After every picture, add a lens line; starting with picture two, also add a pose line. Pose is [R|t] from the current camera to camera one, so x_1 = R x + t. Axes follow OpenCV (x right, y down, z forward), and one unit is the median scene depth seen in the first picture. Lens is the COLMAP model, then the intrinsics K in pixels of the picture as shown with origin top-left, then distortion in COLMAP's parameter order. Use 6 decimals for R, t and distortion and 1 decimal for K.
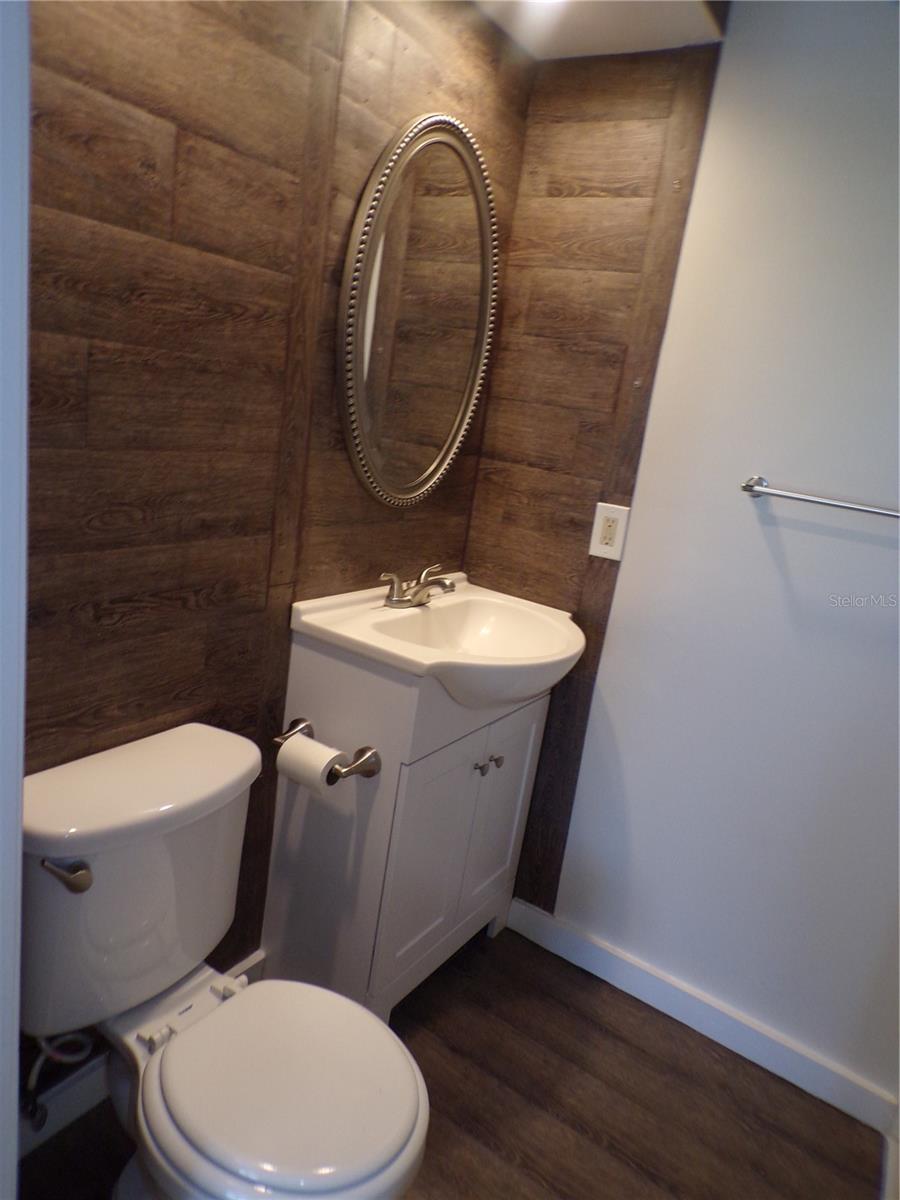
lens RADIAL K [[821.5, 0, 442.8], [0, 821.5, 604.0], [0, 0, 1]] dist [0.003654, 0.016898]
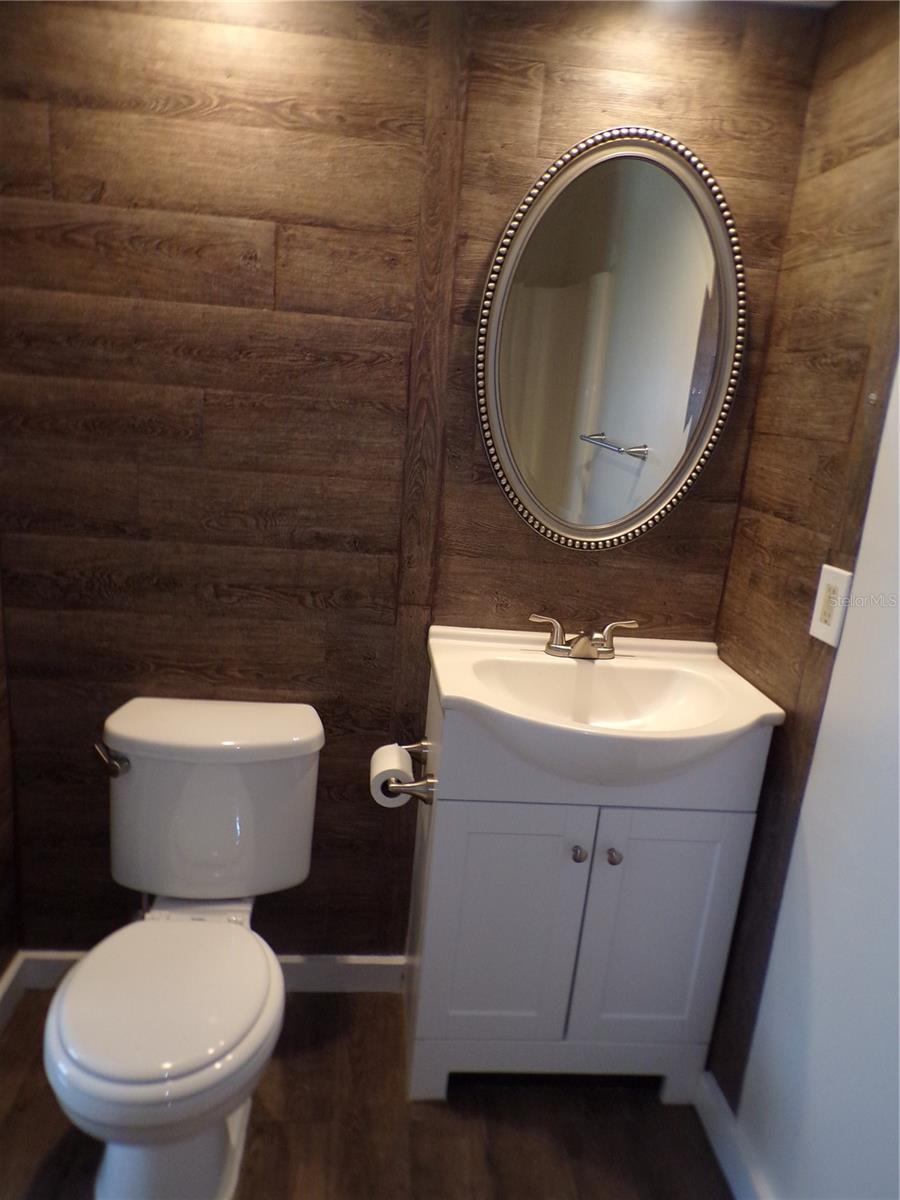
lens RADIAL K [[821.5, 0, 428.7], [0, 821.5, 603.2], [0, 0, 1]] dist [0.003654, 0.016898]
pose [[0.616696, 0.112330, -0.779146, 0.600819], [-0.192404, 0.981256, -0.010819, -0.016451], [0.763326, 0.156583, 0.626750, 0.311612]]
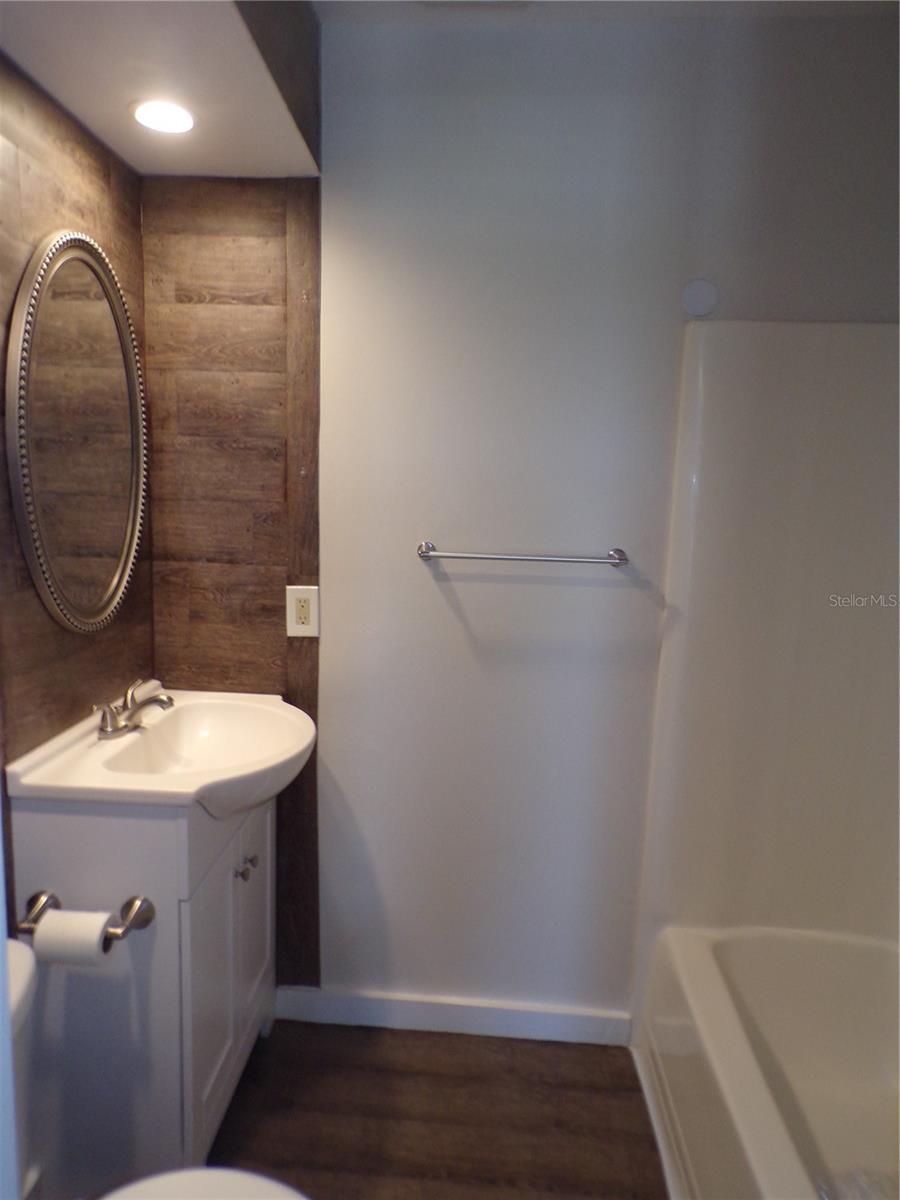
lens RADIAL K [[821.5, 0, 441.6], [0, 821.5, 600.4], [0, 0, 1]] dist [0.003654, 0.016898]
pose [[0.854239, -0.191347, 0.483386, -0.168209], [0.214552, 0.976684, 0.007462, -0.078782], [-0.473543, 0.097337, 0.875376, -0.010726]]
